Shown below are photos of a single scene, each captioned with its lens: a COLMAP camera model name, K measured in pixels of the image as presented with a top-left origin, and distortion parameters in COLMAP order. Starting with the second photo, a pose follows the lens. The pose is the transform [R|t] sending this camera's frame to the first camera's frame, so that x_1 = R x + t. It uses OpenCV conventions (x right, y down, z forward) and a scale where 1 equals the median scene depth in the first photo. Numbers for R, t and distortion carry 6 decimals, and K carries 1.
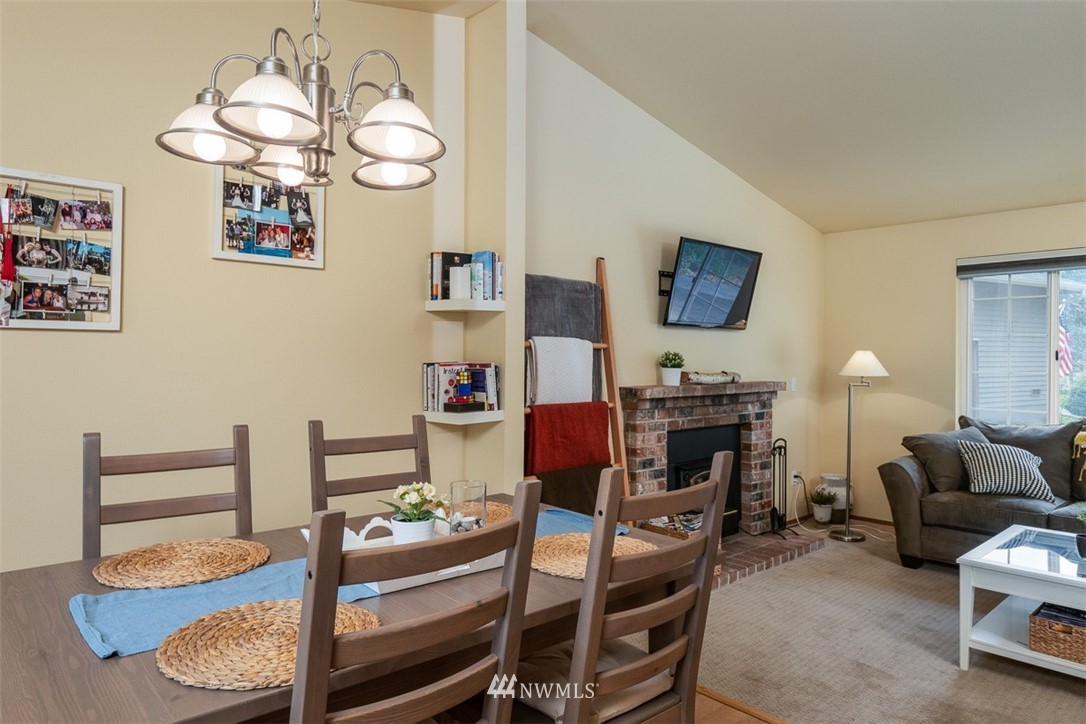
lens RADIAL K [[713.0, 0, 545.7], [0, 713.0, 355.3], [0, 0, 1]] dist [-0.000916, 0.001419]
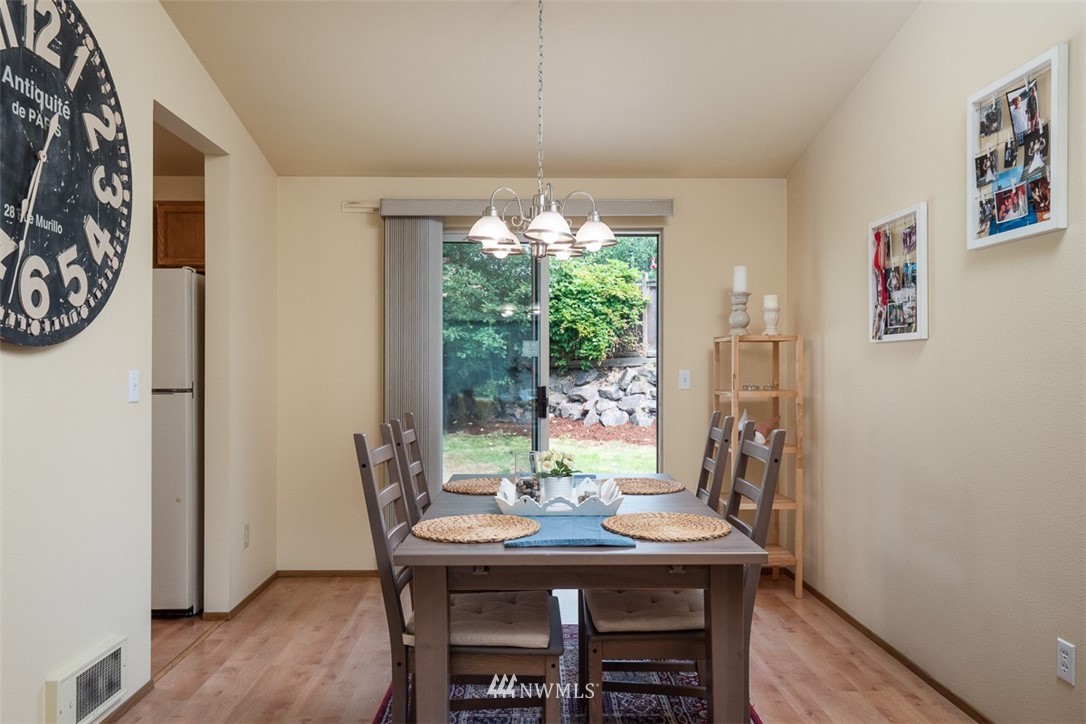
lens RADIAL K [[779.0, 0, 540.0], [0, 779.0, 373.1], [0, 0, 1]] dist [0.010146, 0.001602]
pose [[-0.655571, -0.003003, -0.755127, 0.362413], [-0.005892, 0.999982, 0.001138, 0.010238], [0.755110, 0.005196, -0.655577, 0.727437]]
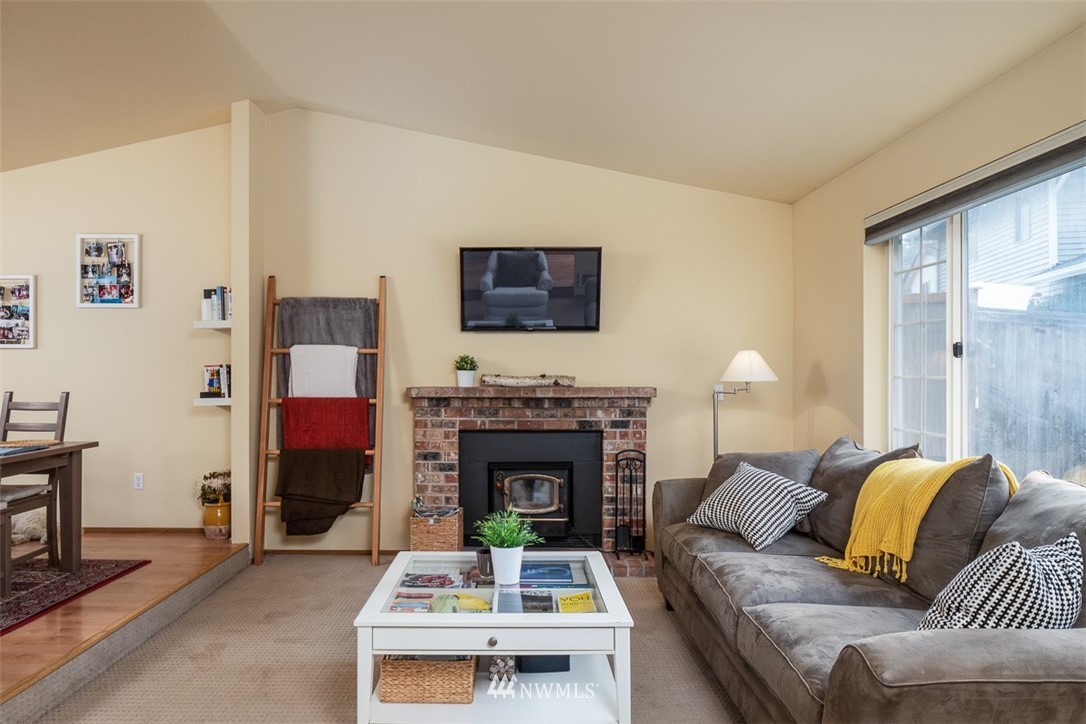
lens RADIAL K [[713.0, 0, 531.7], [0, 713.0, 369.6], [0, 0, 1]] dist [-0.000916, 0.001419]
pose [[0.717447, -0.012287, -0.696505, 0.973287], [0.002916, 0.999889, -0.014634, 0.031631], [0.696607, 0.008468, 0.717403, 0.295192]]
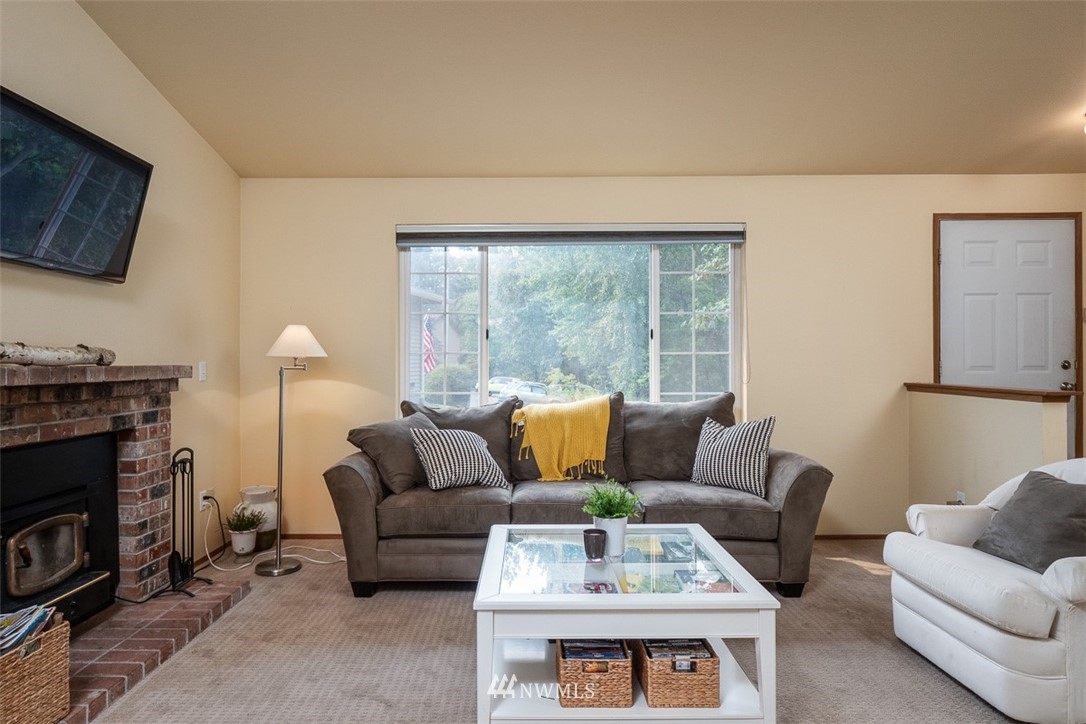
lens RADIAL K [[654.0, 0, 533.8], [0, 654.0, 357.6], [0, 0, 1]] dist [-0.006298, -0.002111]
pose [[0.684983, -0.003219, 0.728552, 0.118103], [0.008278, 0.999960, -0.003364, 0.039646], [-0.728512, 0.008336, 0.684982, 0.371918]]
